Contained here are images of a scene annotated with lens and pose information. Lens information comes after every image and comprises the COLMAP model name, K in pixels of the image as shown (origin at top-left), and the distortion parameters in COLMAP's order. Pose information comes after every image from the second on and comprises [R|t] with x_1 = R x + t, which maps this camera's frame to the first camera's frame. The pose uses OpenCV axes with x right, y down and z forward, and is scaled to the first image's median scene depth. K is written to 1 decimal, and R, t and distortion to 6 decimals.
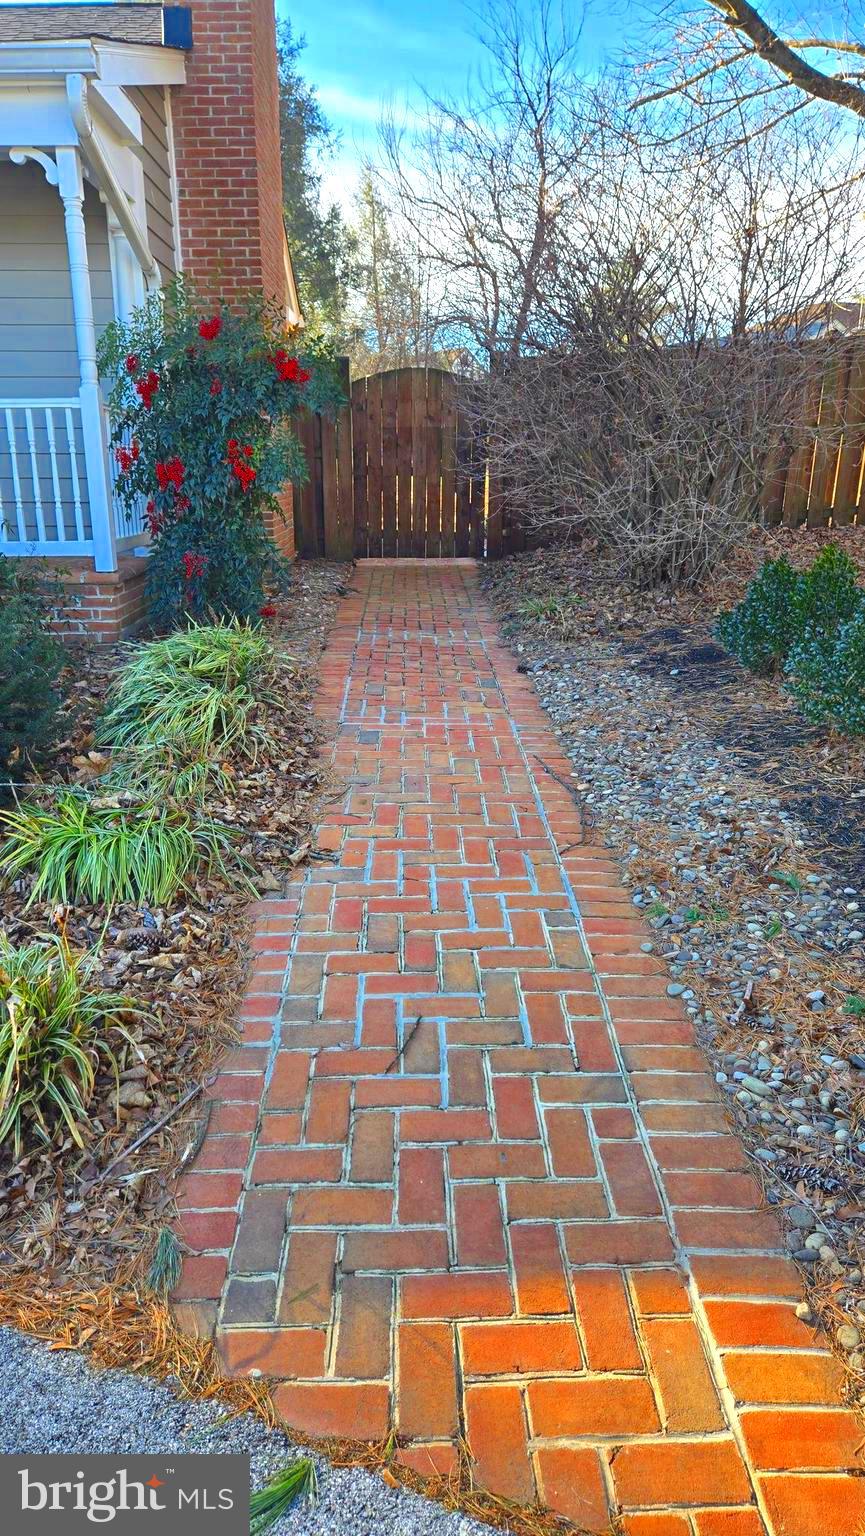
lens RADIAL K [[1024.2, 0, 427.3], [0, 1024.2, 766.3], [0, 0, 1]] dist [-0.000892, -0.001168]
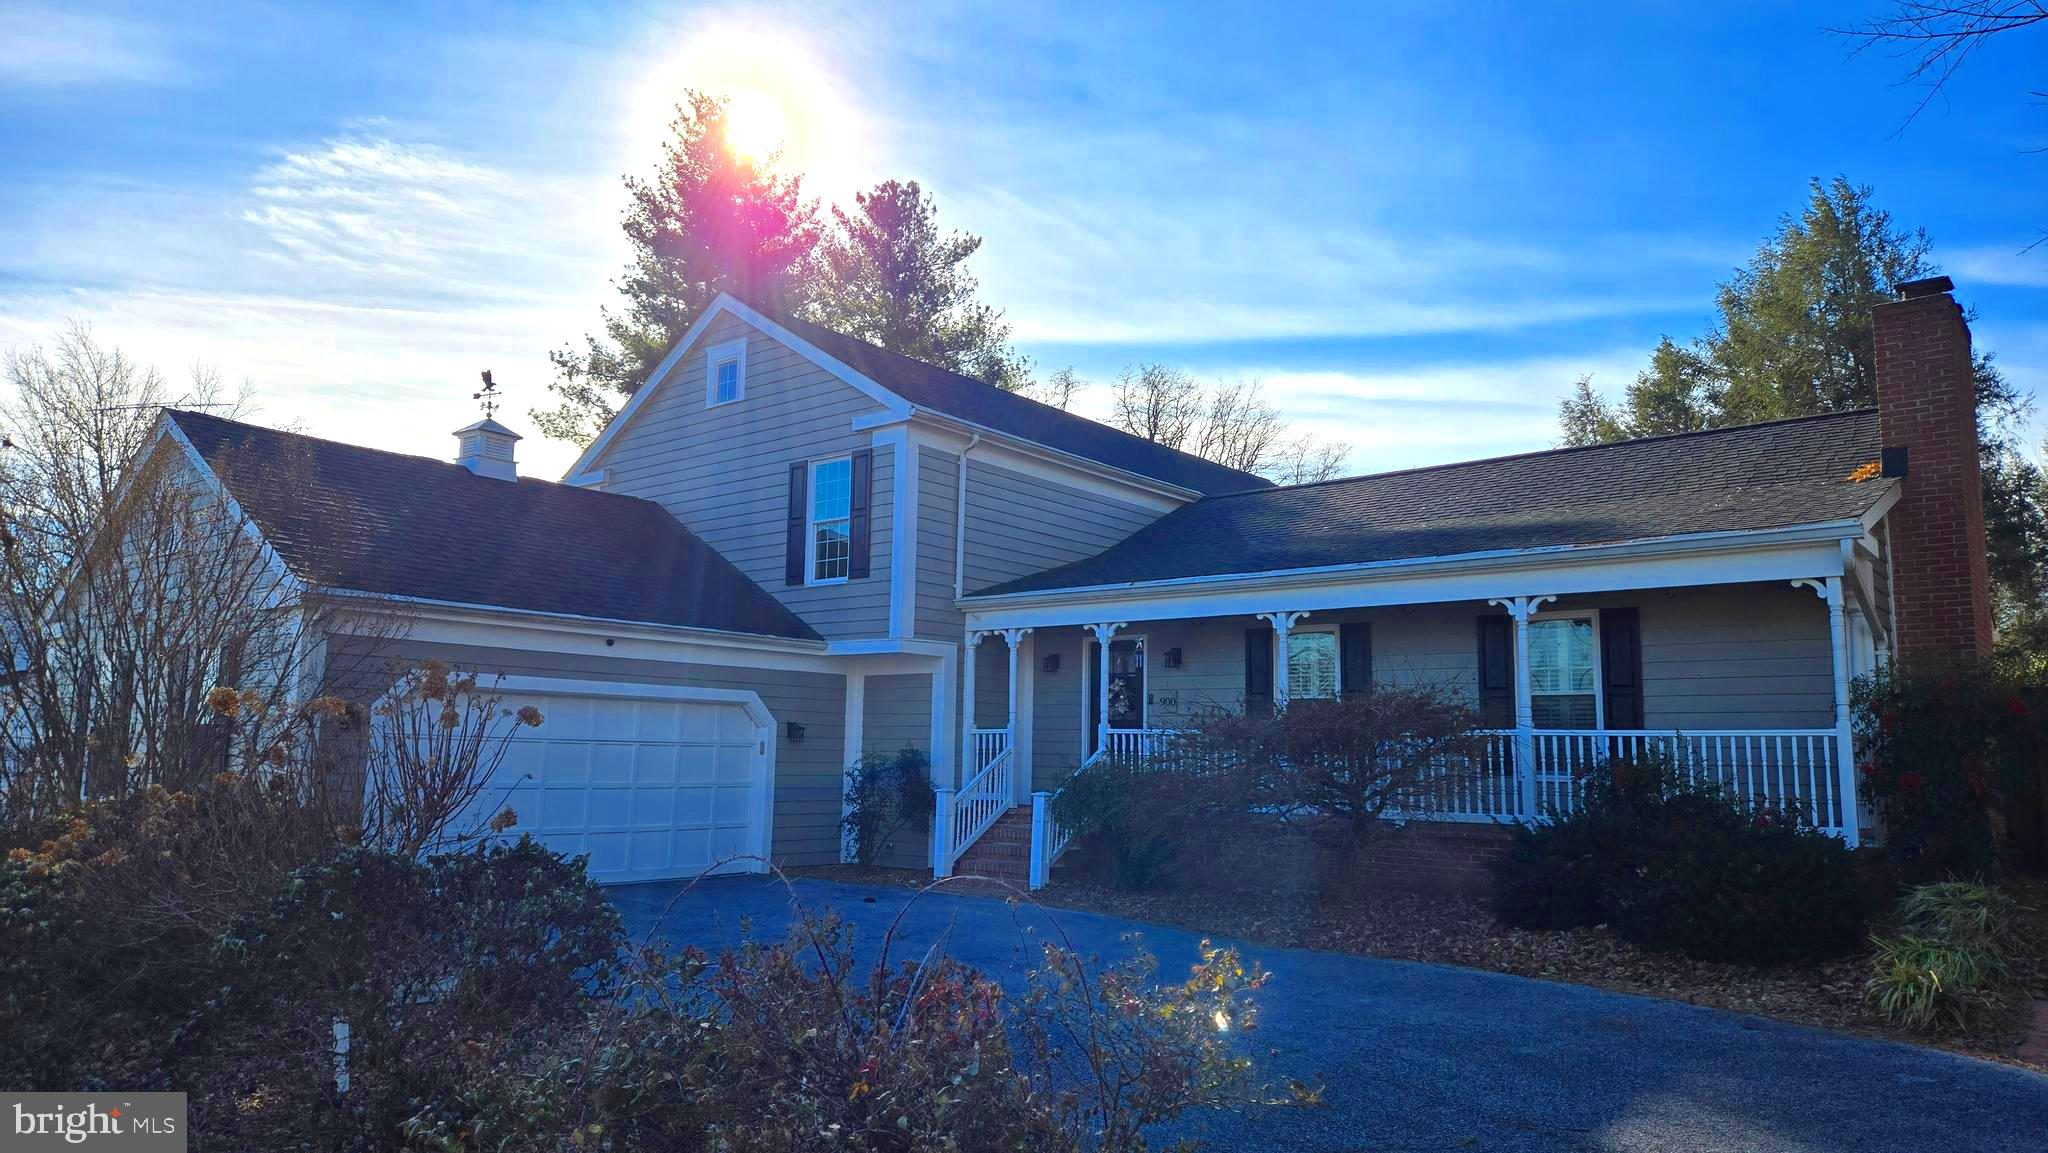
lens RADIAL K [[1362.1, 0, 989.8], [0, 1362.1, 587.6], [0, 0, 1]] dist [0.069033, -0.061008]
pose [[0.748745, -0.070312, -0.659118, 0.051813], [-0.208670, 0.918800, -0.335058, 0.269411], [0.629156, 0.388412, 0.673275, -0.853651]]
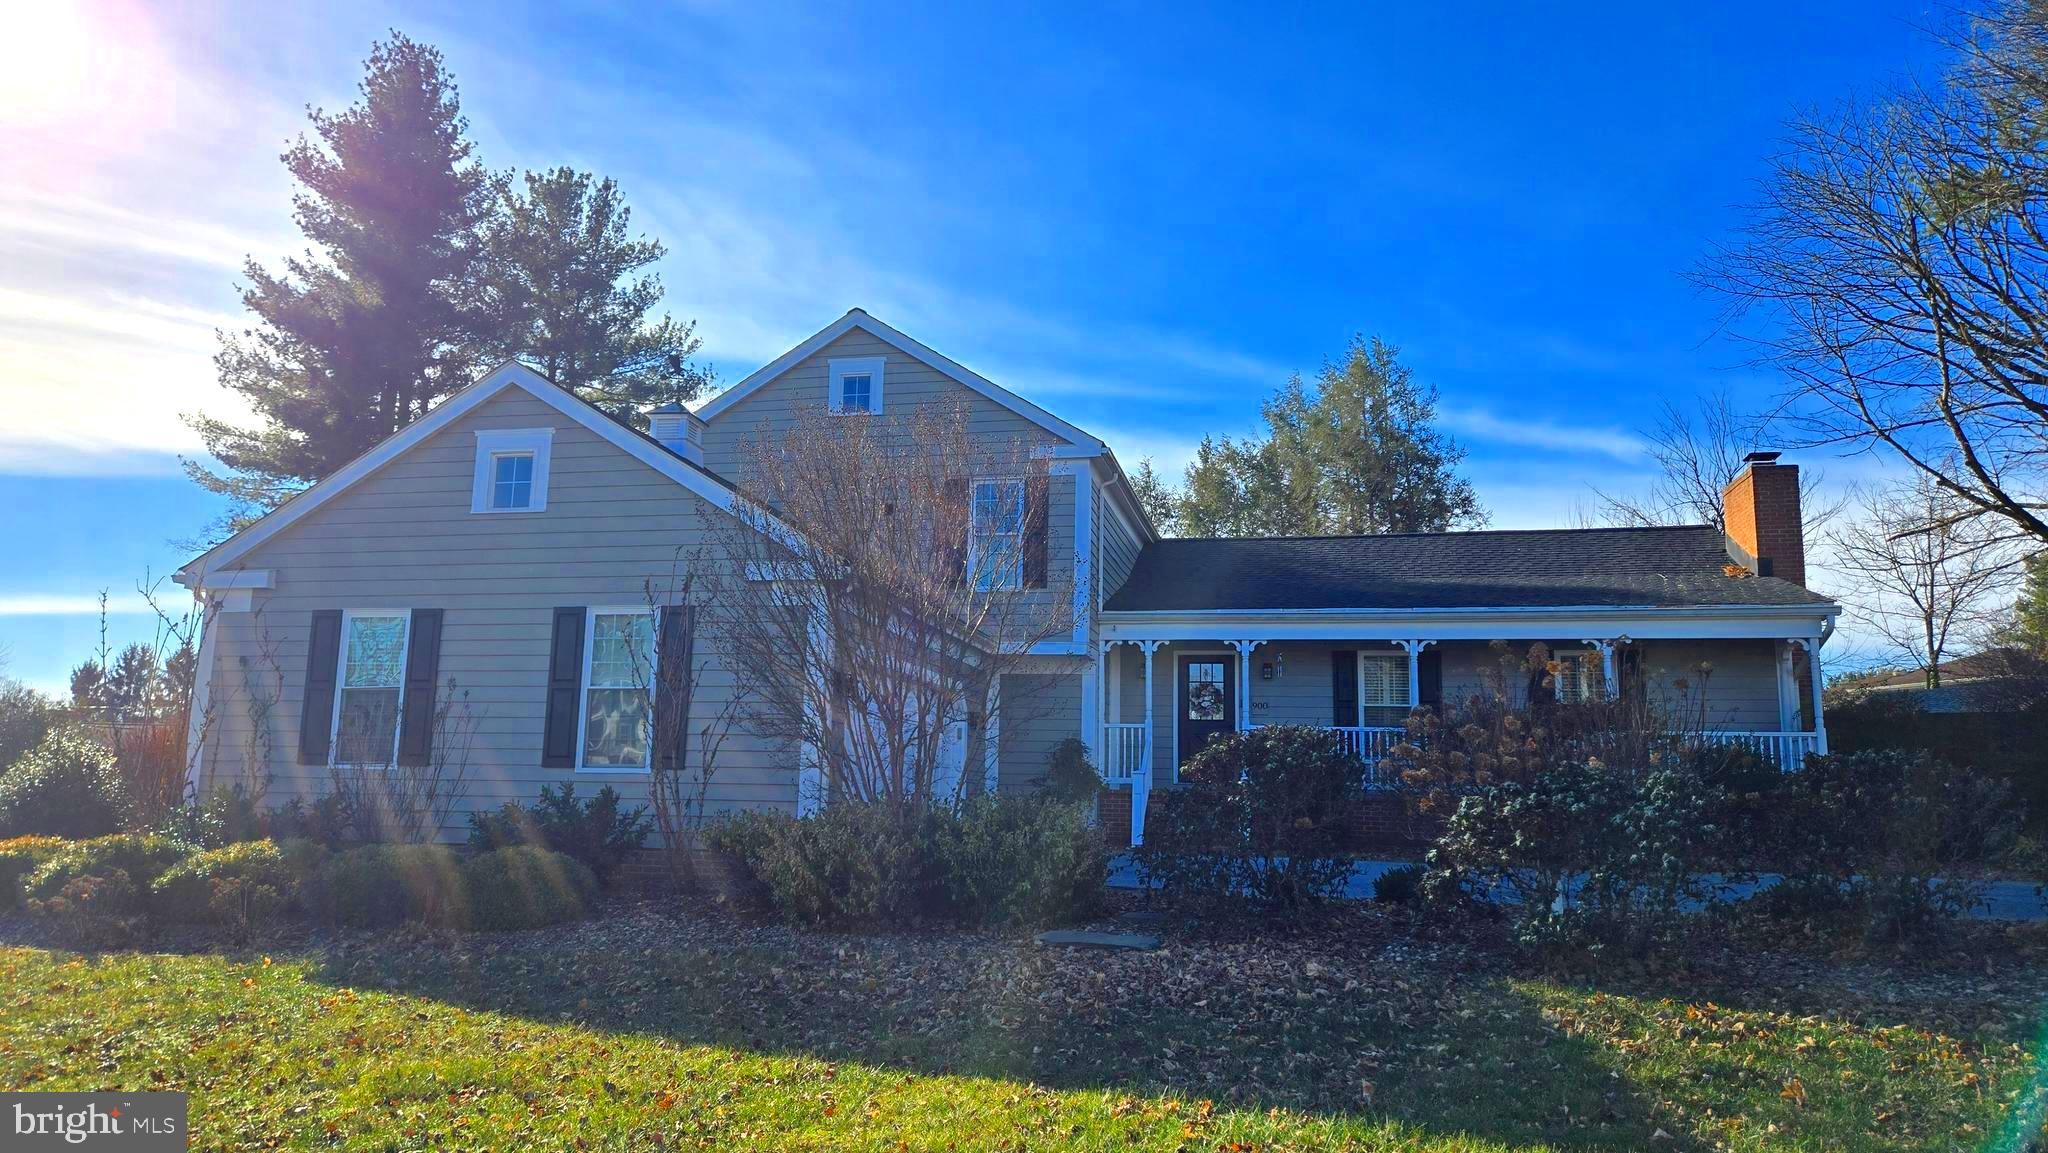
lens RADIAL K [[1362.1, 0, 1004.9], [0, 1362.1, 584.4], [0, 0, 1]] dist [0.069033, -0.061008]
pose [[0.971055, -0.016322, -0.238299, -1.022917], [-0.090382, 0.898372, -0.429837, 0.638382], [0.221097, 0.438933, 0.870893, -1.707449]]
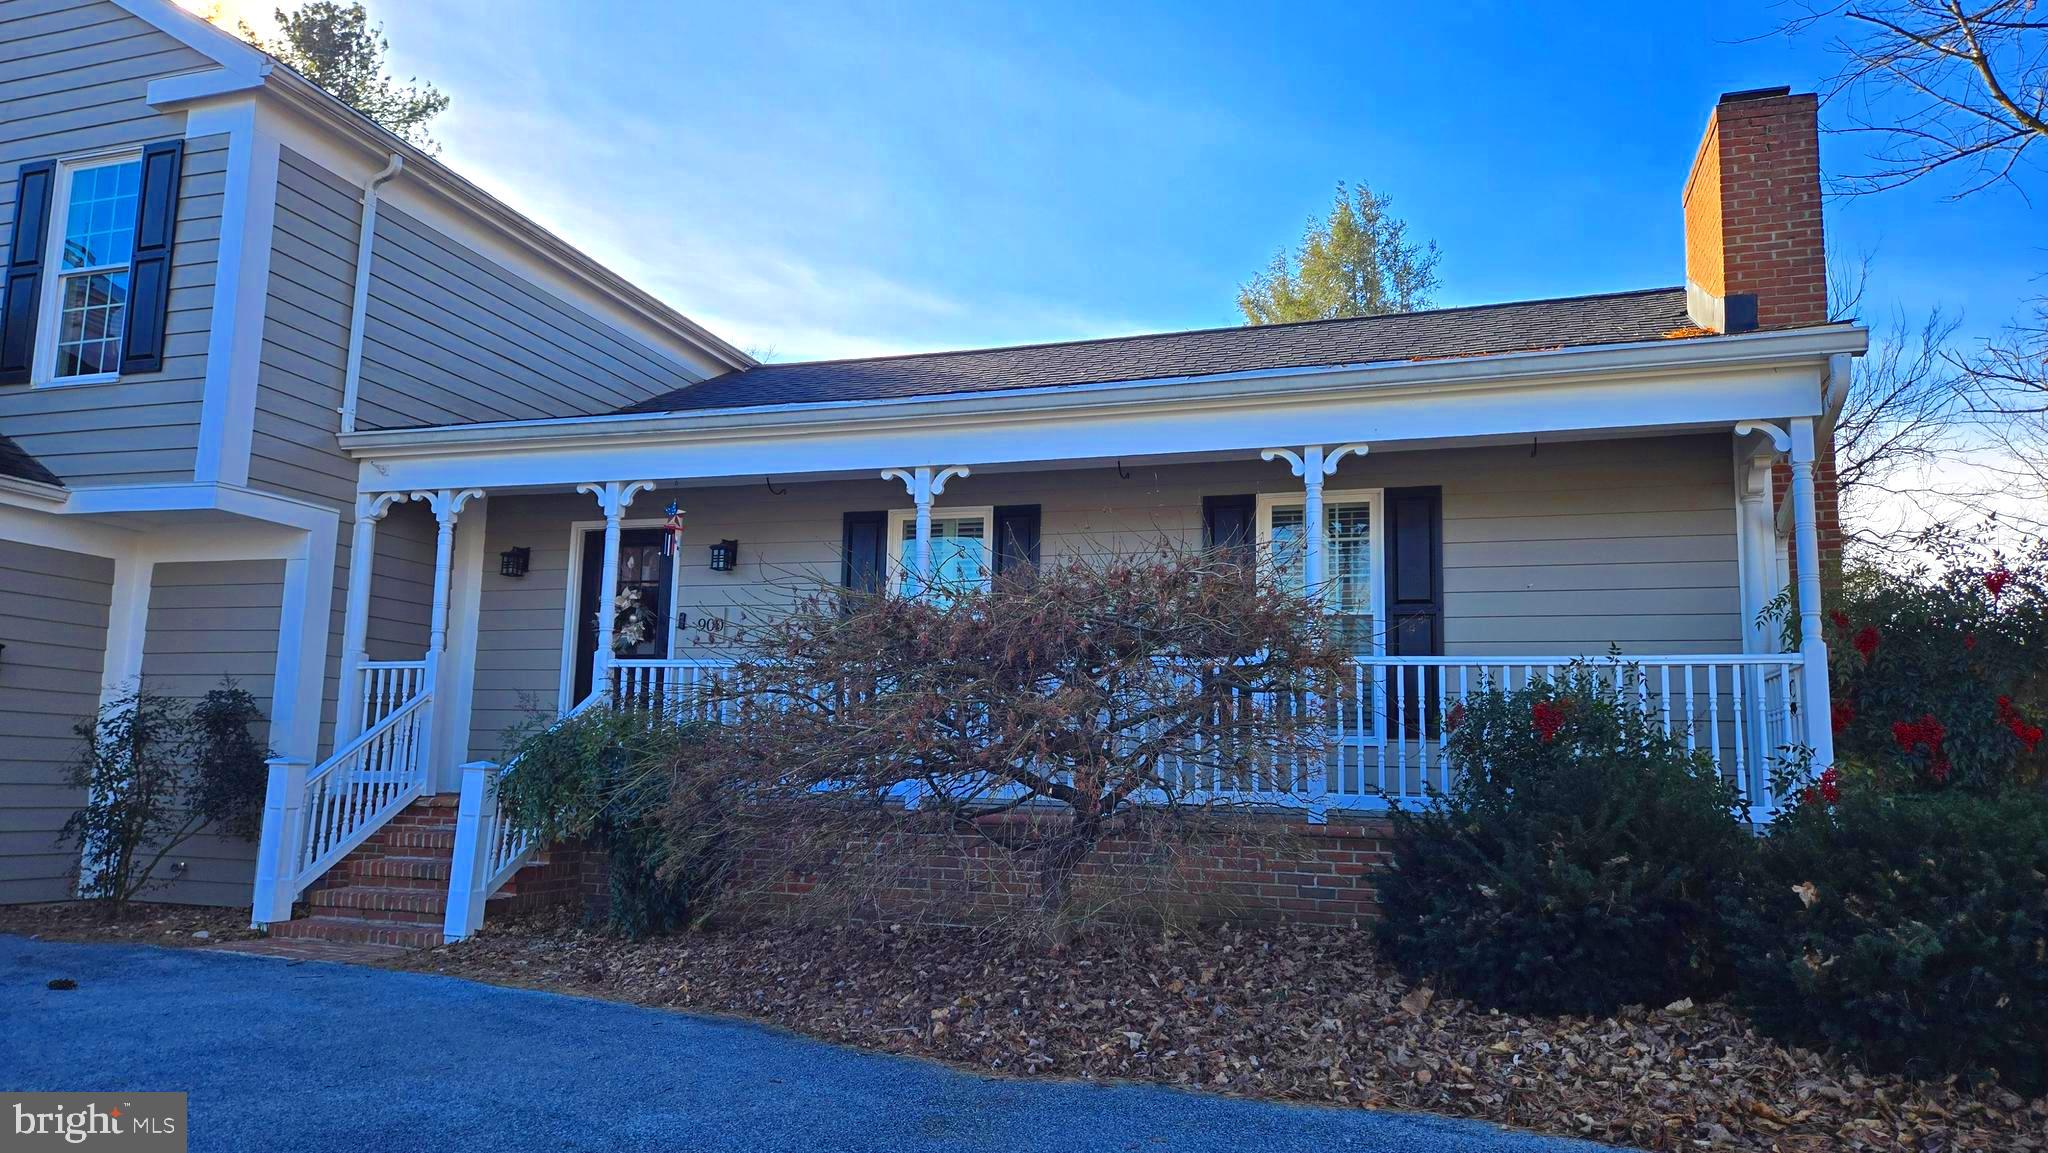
lens RADIAL K [[1362.1, 0, 1013.8], [0, 1362.1, 594.0], [0, 0, 1]] dist [0.069033, -0.061008]
pose [[0.945913, -0.020841, -0.323749, -0.452628], [-0.116332, 0.909779, -0.398458, 0.129492], [0.302844, 0.414569, 0.858148, -0.232817]]
